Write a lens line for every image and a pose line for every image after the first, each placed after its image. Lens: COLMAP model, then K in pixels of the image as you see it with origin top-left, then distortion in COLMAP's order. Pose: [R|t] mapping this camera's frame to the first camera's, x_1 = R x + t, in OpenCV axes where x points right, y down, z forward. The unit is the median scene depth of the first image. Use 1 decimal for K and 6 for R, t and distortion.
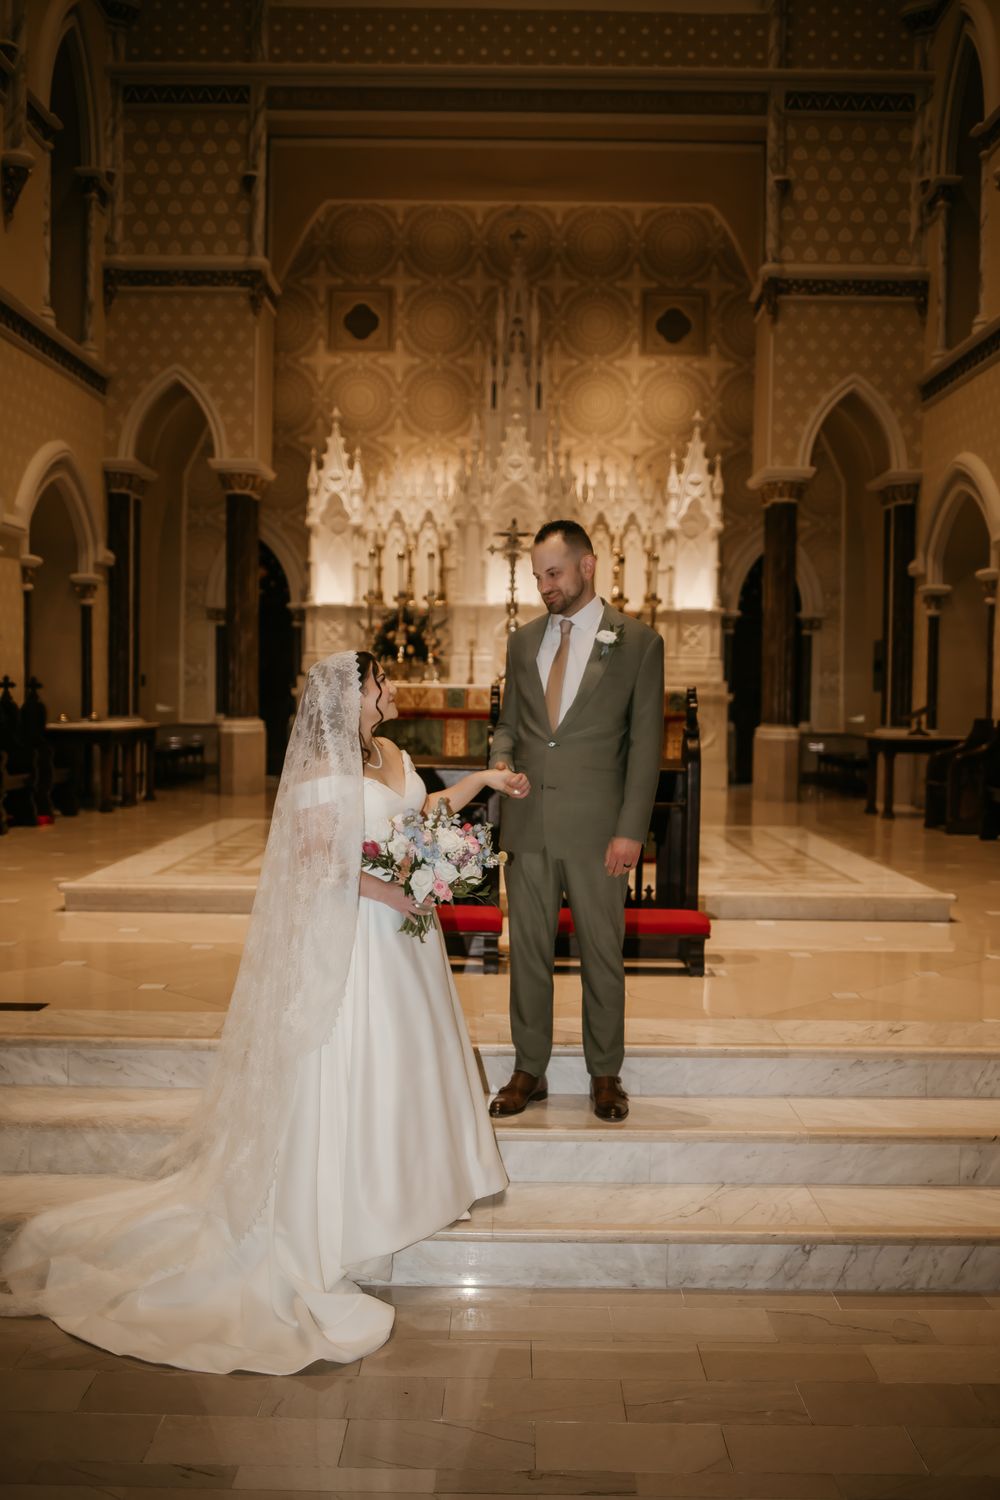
lens RADIAL K [[1390.8, 0, 500.0], [0, 1390.8, 750.0], [0, 0, 1]] dist [-0.094304, 0.079472]
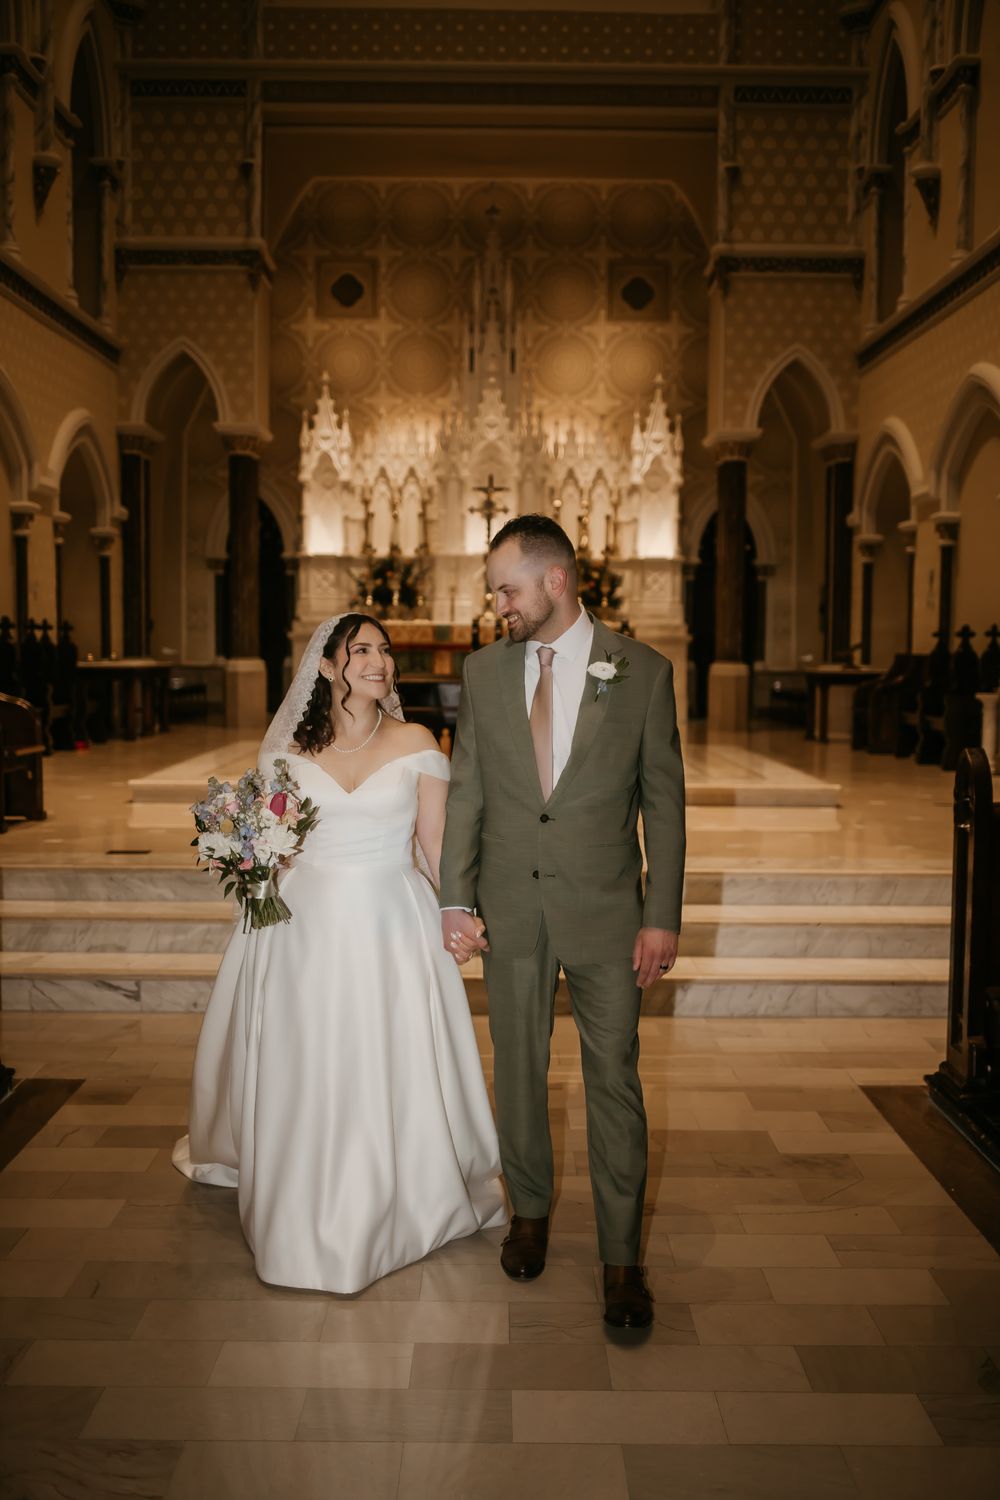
lens RADIAL K [[1390.8, 0, 500.0], [0, 1390.8, 750.0], [0, 0, 1]] dist [-0.094304, 0.079472]
pose [[0.999871, -0.006404, 0.014734, 0.000179], [0.005848, 0.999281, 0.037457, 0.010069], [-0.014963, -0.037366, 0.999190, -0.112099]]
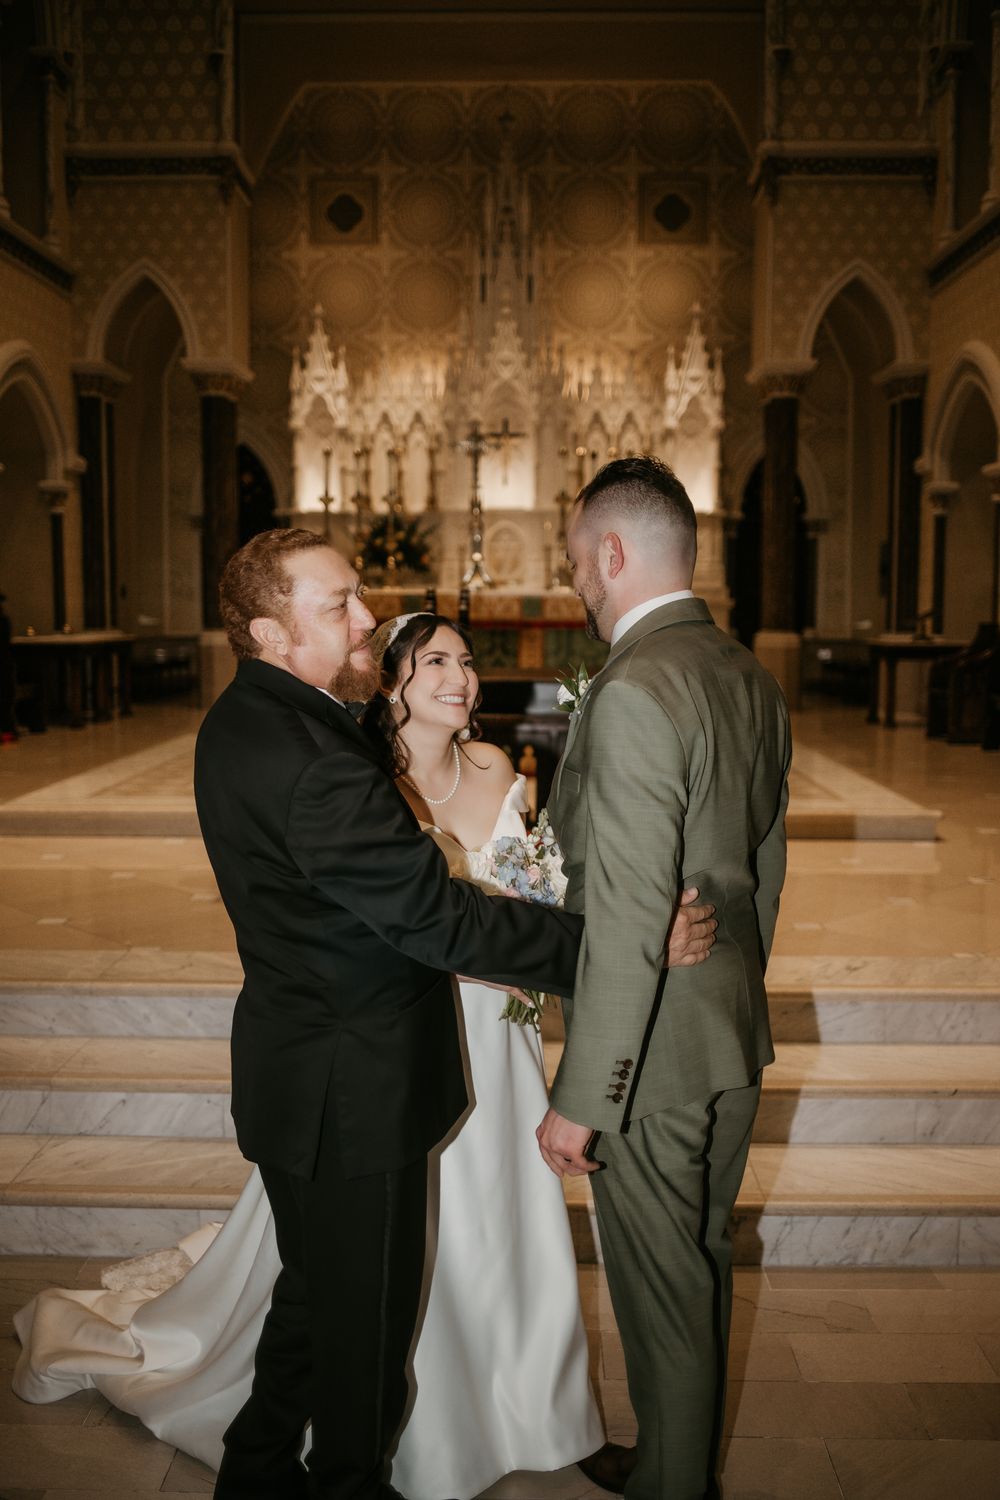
lens RADIAL K [[1397.6, 0, 500.0], [0, 1397.6, 750.0], [0, 0, 1]] dist [-0.085558, 0.056869]
pose [[0.999884, -0.009346, -0.012051, 0.019016], [0.010105, 0.997860, 0.064597, 0.000147], [0.011421, -0.064711, 0.997839, 0.027844]]
